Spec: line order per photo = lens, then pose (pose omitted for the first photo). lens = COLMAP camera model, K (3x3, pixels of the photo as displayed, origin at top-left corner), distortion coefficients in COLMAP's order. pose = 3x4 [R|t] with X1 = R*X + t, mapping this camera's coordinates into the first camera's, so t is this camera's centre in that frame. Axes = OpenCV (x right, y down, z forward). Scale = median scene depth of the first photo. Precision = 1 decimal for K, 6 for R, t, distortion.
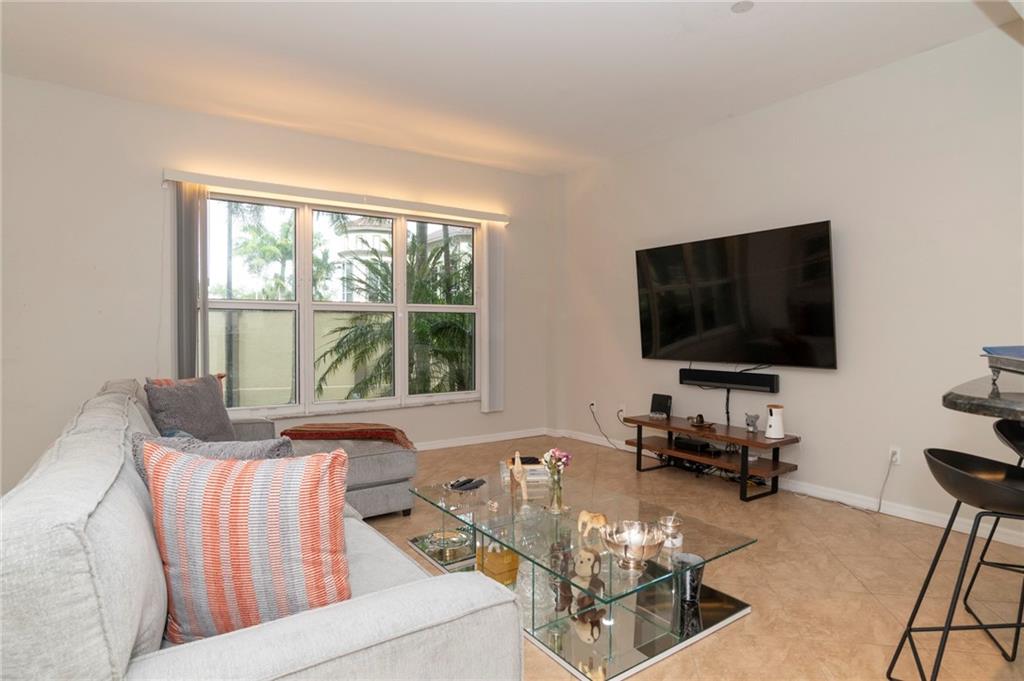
lens RADIAL K [[522.6, 0, 513.8], [0, 522.6, 342.7], [0, 0, 1]] dist [-0.033571, 0.000056]
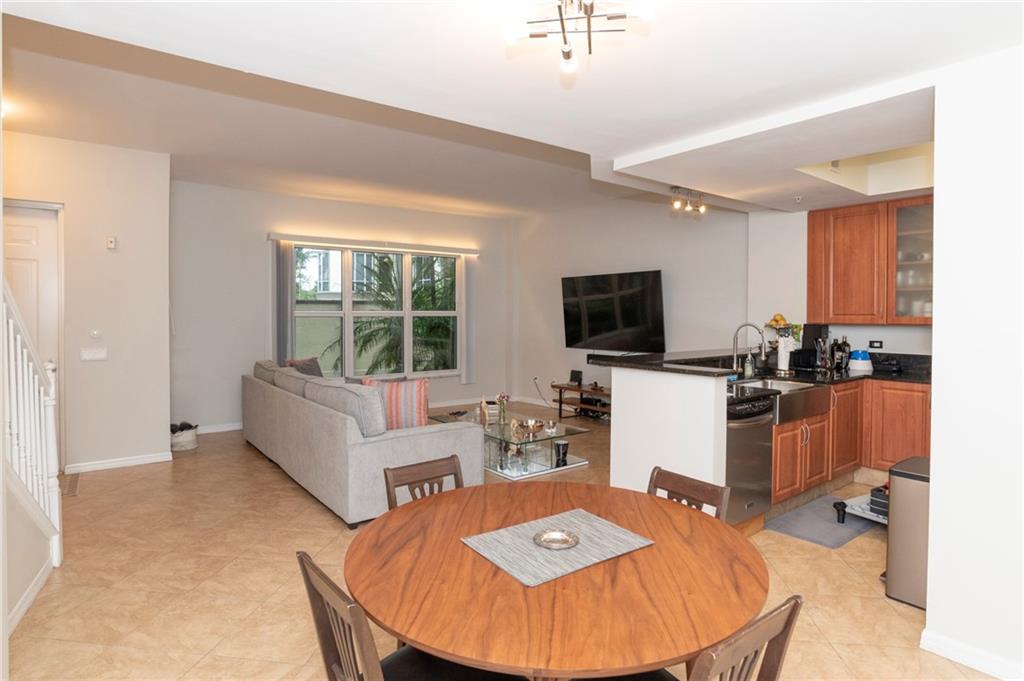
lens RADIAL K [[528.4, 0, 508.3], [0, 528.4, 335.4], [0, 0, 1]] dist [-0.020984, 0.001126]
pose [[0.999038, 0.000868, 0.043853, 0.007914], [-0.001442, 0.999913, 0.013078, -0.029577], [-0.043838, -0.013129, 0.998952, -0.634923]]
